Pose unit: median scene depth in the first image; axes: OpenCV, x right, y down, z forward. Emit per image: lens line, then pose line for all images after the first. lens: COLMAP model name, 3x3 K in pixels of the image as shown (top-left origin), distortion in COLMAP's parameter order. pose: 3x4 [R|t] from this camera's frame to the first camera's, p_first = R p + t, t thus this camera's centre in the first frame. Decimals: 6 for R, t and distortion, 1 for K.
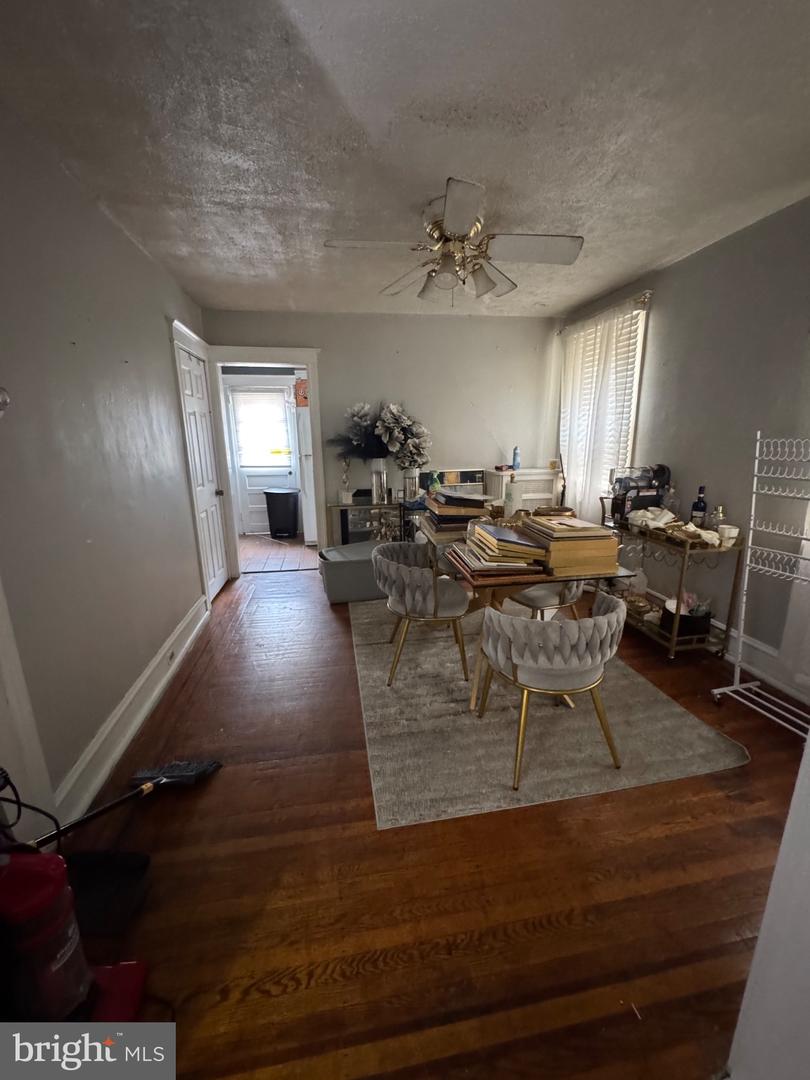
lens RADIAL K [[431.9, 0, 402.2], [0, 431.9, 537.5], [0, 0, 1]] dist [-0.000656, -0.000040]
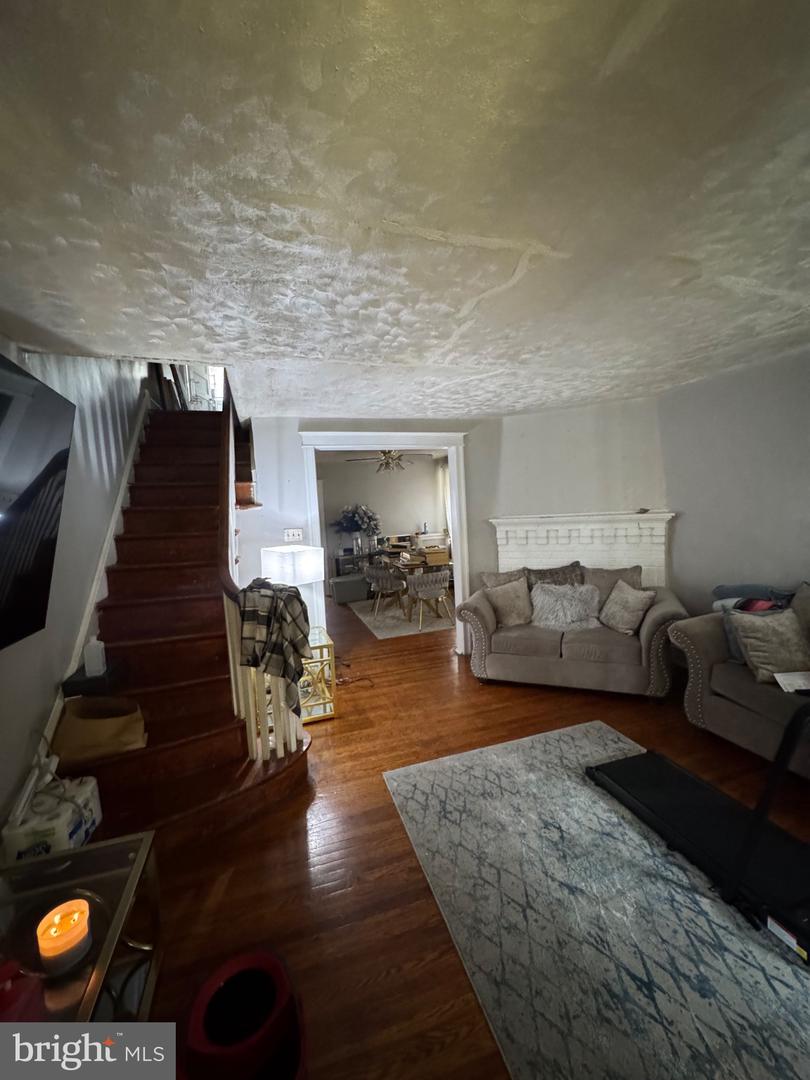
lens RADIAL K [[431.9, 0, 404.4], [0, 431.9, 542.9], [0, 0, 1]] dist [-0.000656, -0.000040]
pose [[0.988976, -0.052123, 0.138600, -0.113663], [0.072579, 0.986485, -0.146901, 0.175116], [-0.129070, 0.155342, 0.979393, -0.966885]]
